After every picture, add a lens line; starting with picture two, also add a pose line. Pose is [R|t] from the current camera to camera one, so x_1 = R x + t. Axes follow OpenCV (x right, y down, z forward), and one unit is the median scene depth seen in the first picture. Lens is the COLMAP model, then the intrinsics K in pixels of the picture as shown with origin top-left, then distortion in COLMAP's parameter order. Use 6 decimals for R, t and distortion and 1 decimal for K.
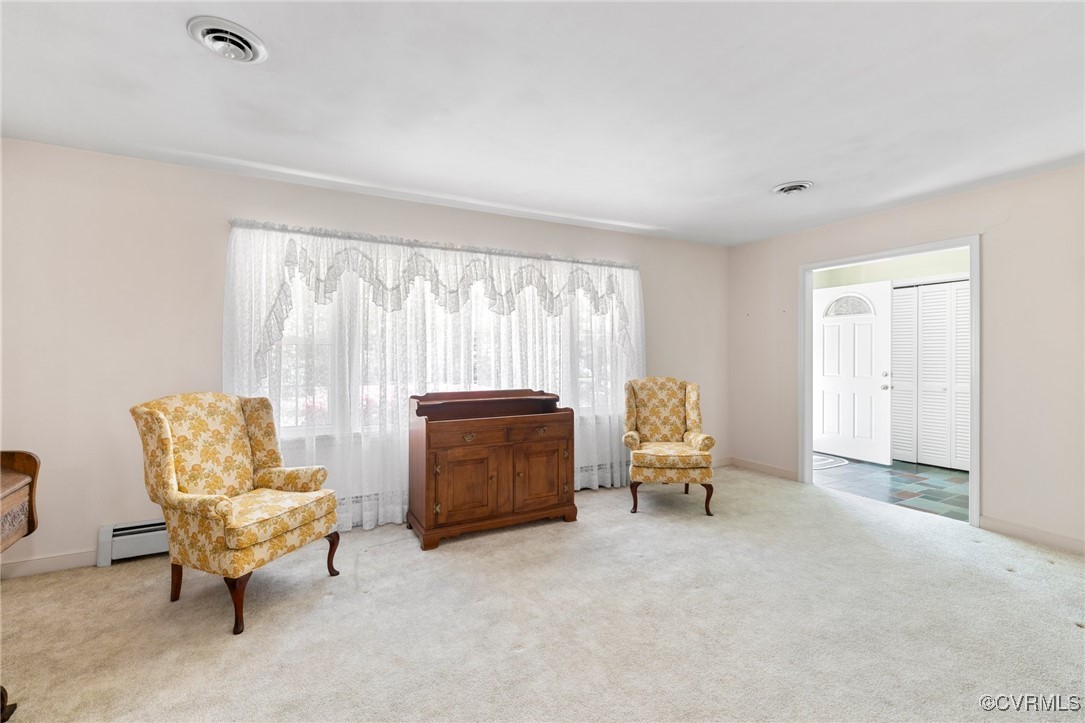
lens RADIAL K [[479.6, 0, 540.8], [0, 479.6, 354.7], [0, 0, 1]] dist [-0.003899, 0.001502]
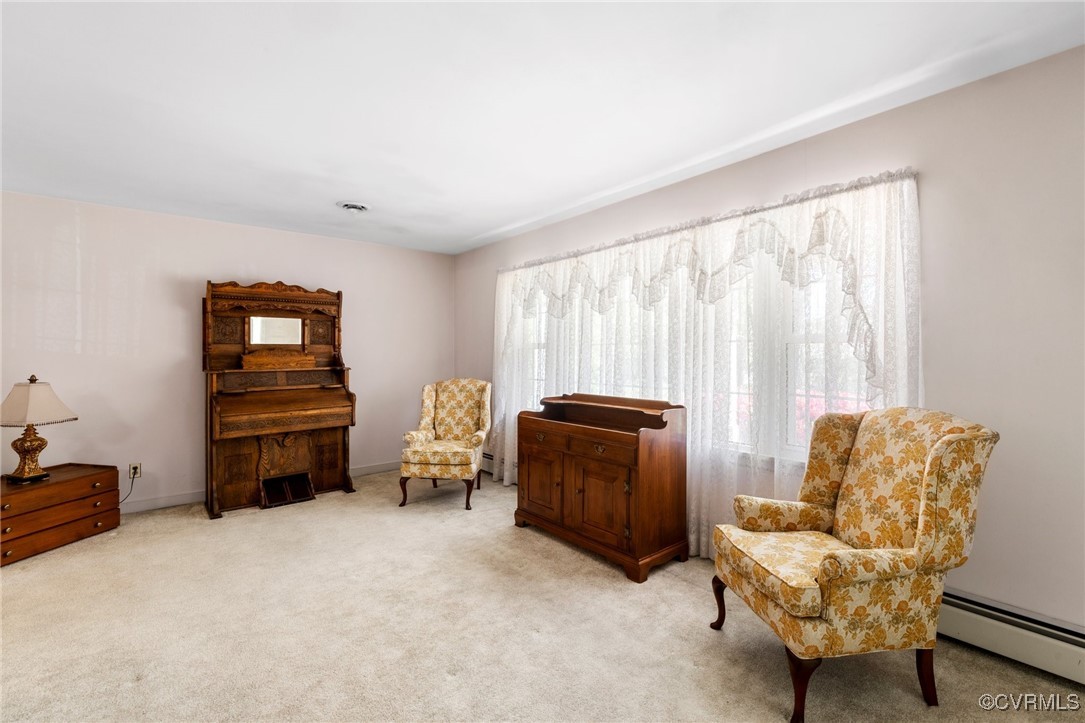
lens RADIAL K [[479.6, 0, 542.3], [0, 479.6, 357.1], [0, 0, 1]] dist [-0.003899, 0.001502]
pose [[0.175191, 0.004491, -0.984524, 0.833771], [-0.001993, 0.999989, 0.004207, -0.003929], [0.984533, 0.001225, 0.175198, 0.785427]]
